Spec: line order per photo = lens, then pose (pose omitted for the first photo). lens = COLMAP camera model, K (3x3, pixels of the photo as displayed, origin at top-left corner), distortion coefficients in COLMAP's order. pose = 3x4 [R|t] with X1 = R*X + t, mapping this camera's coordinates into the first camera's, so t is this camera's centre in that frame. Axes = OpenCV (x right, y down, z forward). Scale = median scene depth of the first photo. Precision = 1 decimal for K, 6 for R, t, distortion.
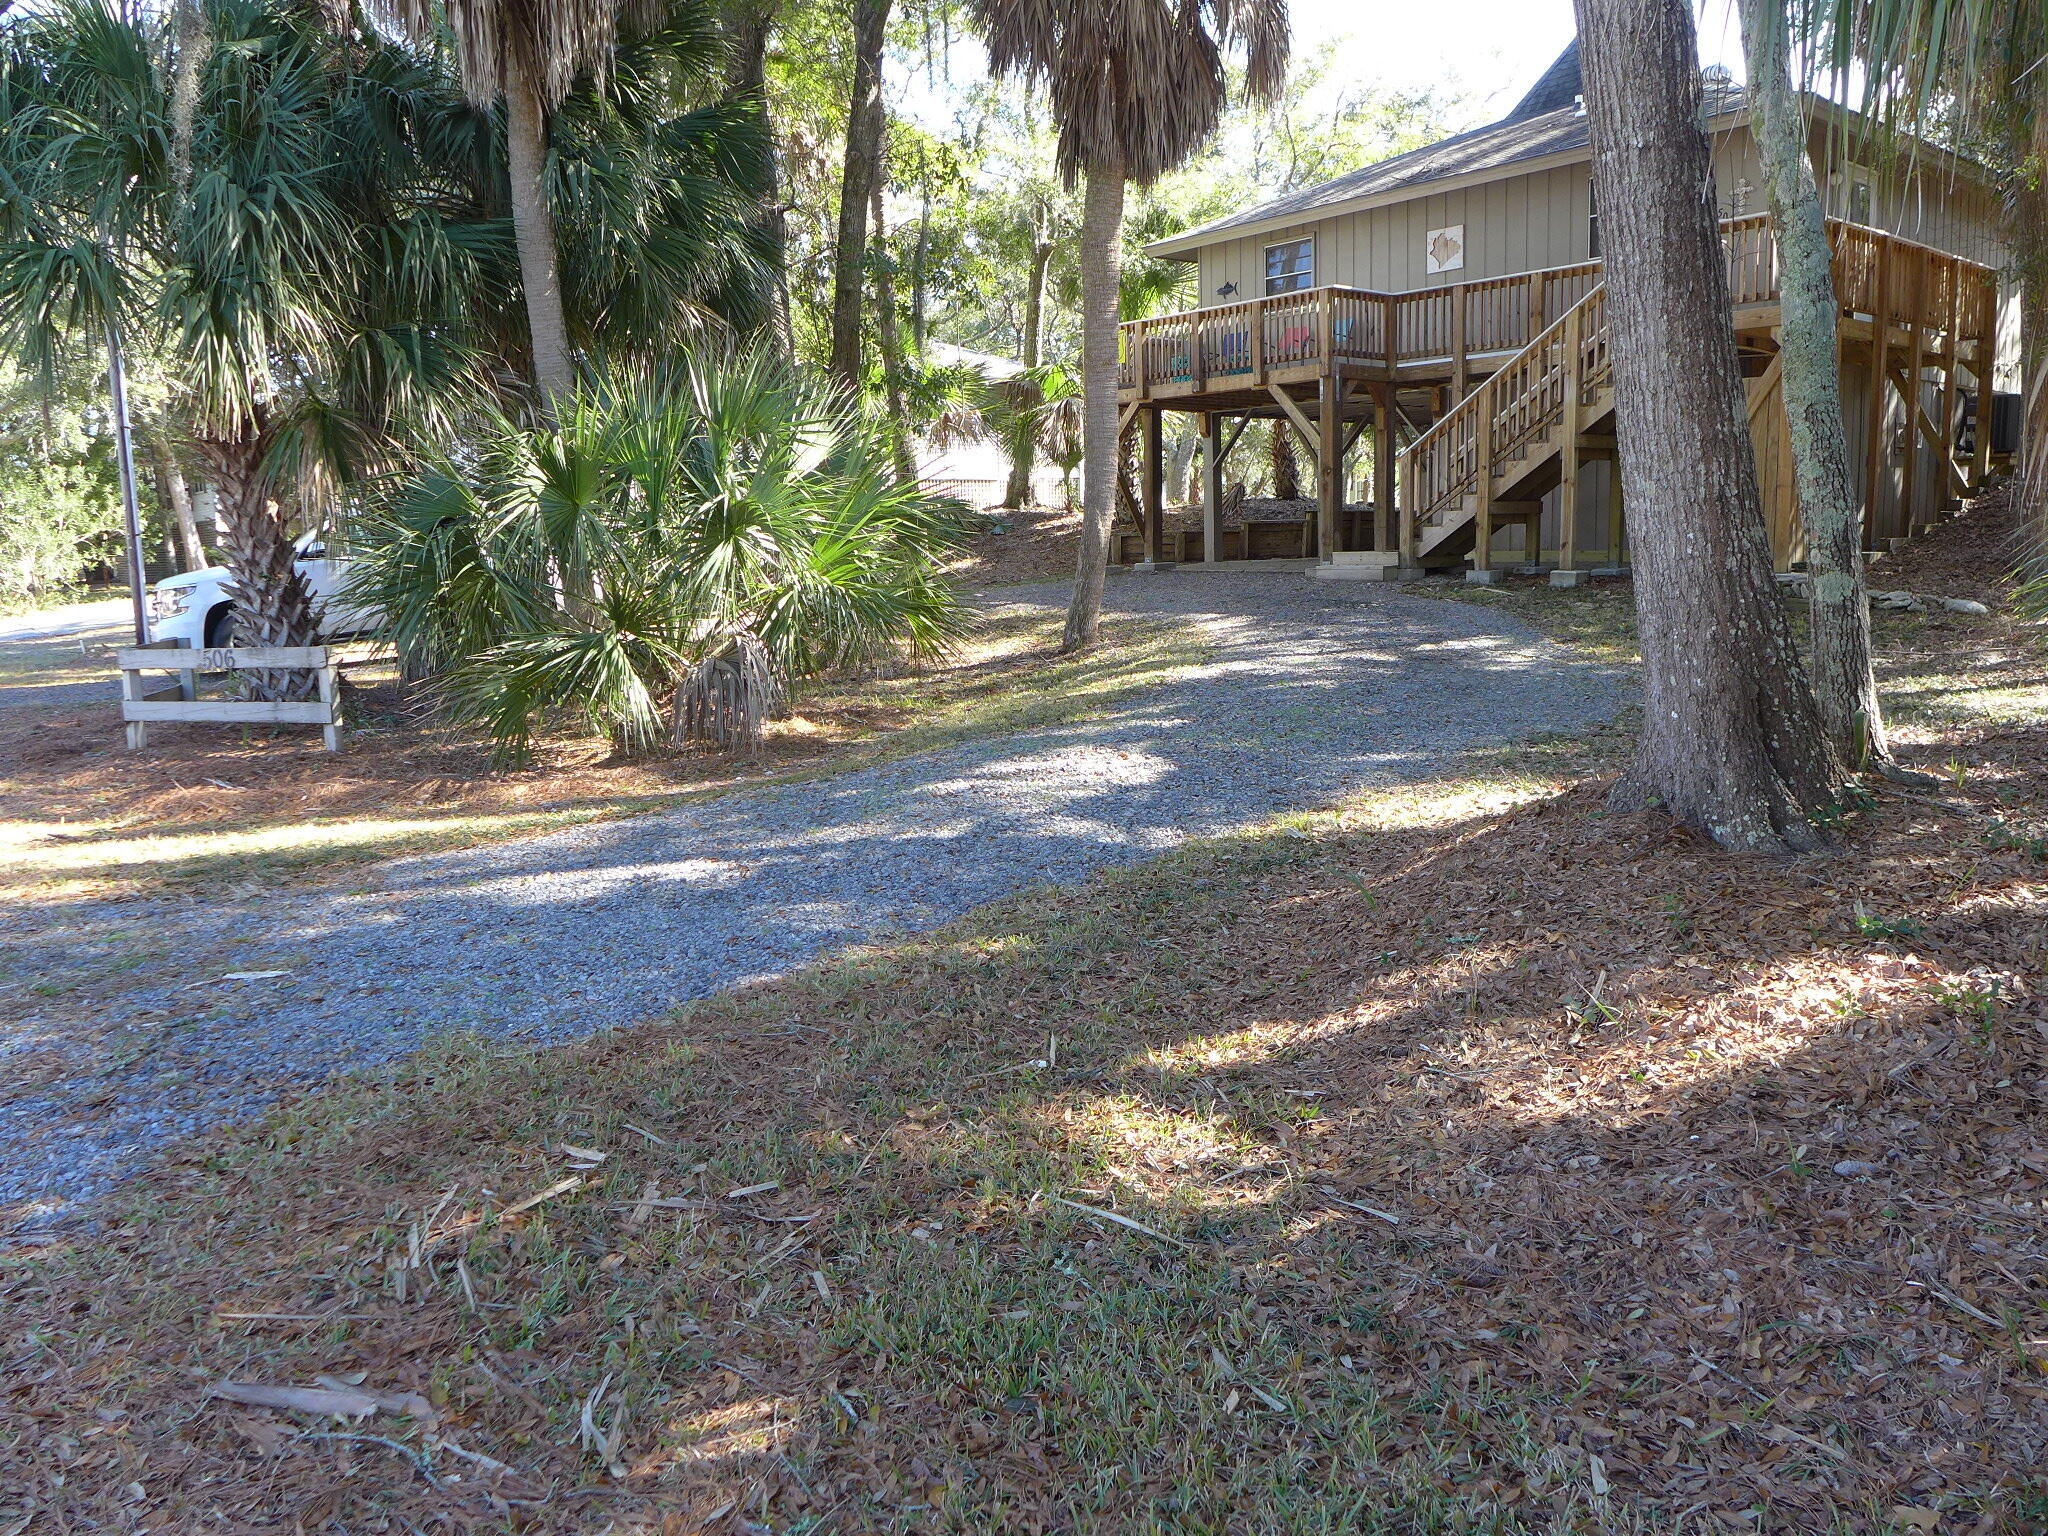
lens RADIAL K [[1428.6, 0, 1024.0], [0, 1428.6, 768.0], [0, 0, 1]] dist [-0.052417, 0.050784]
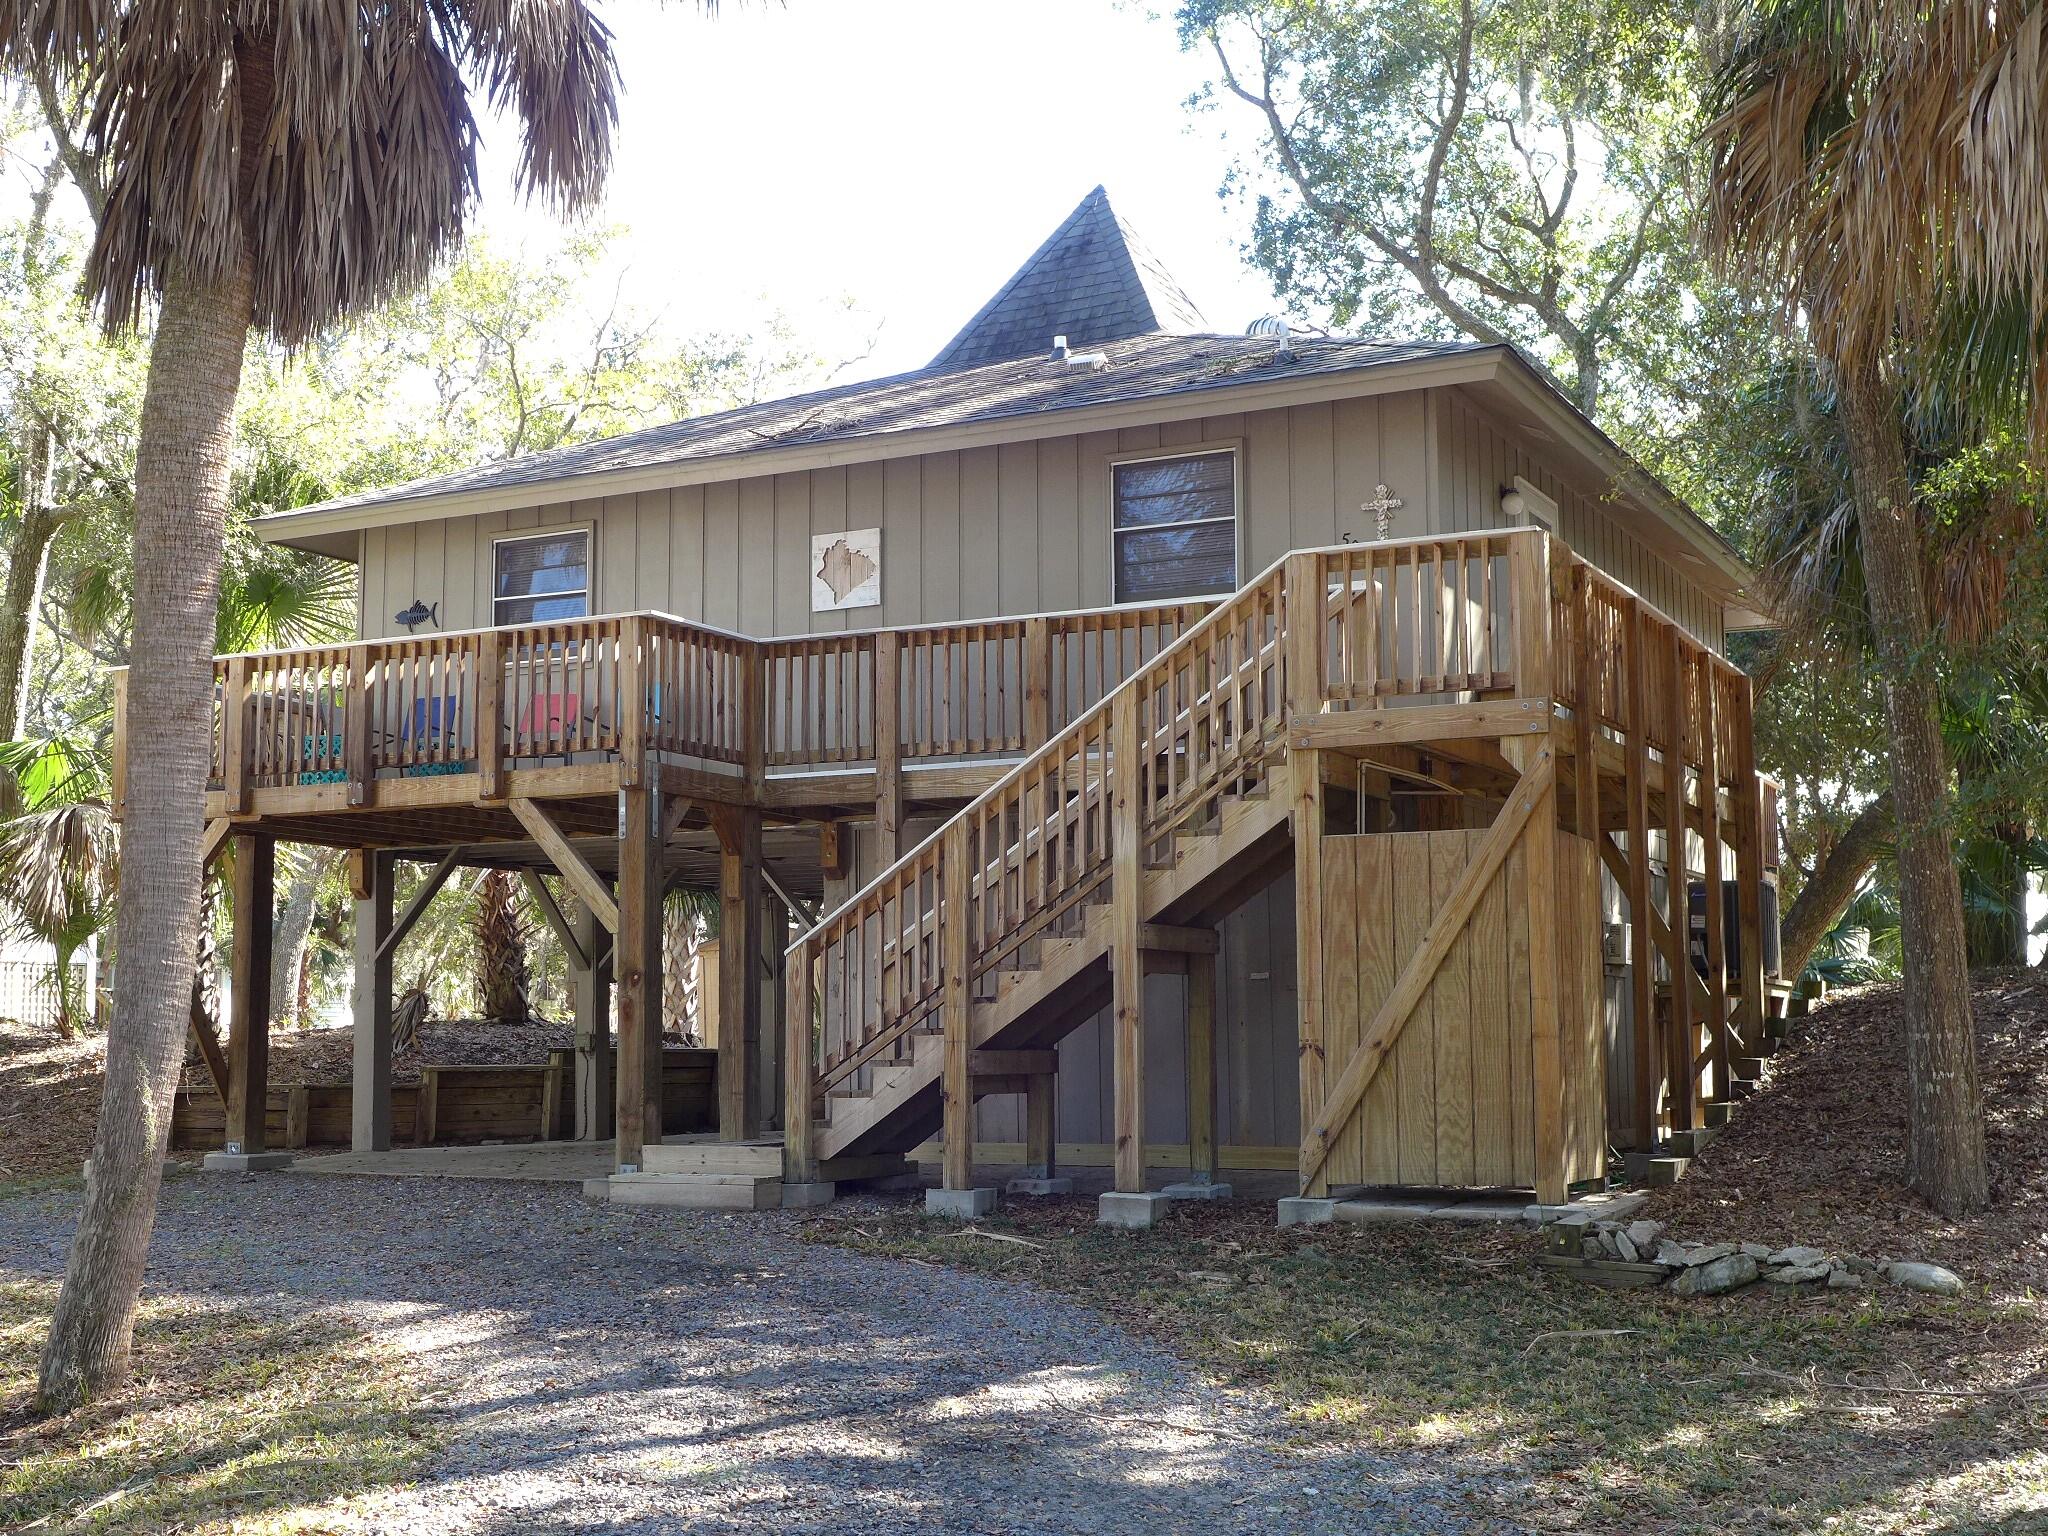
lens RADIAL K [[2415.6, 0, 1024.0], [0, 2415.6, 768.0], [0, 0, 1]] dist [-0.083466, -0.079289]
pose [[0.914955, 0.066241, 0.398083, 0.004420], [0.048745, 0.961074, -0.271958, -0.048199], [-0.400601, 0.268234, 0.876110, 0.209994]]
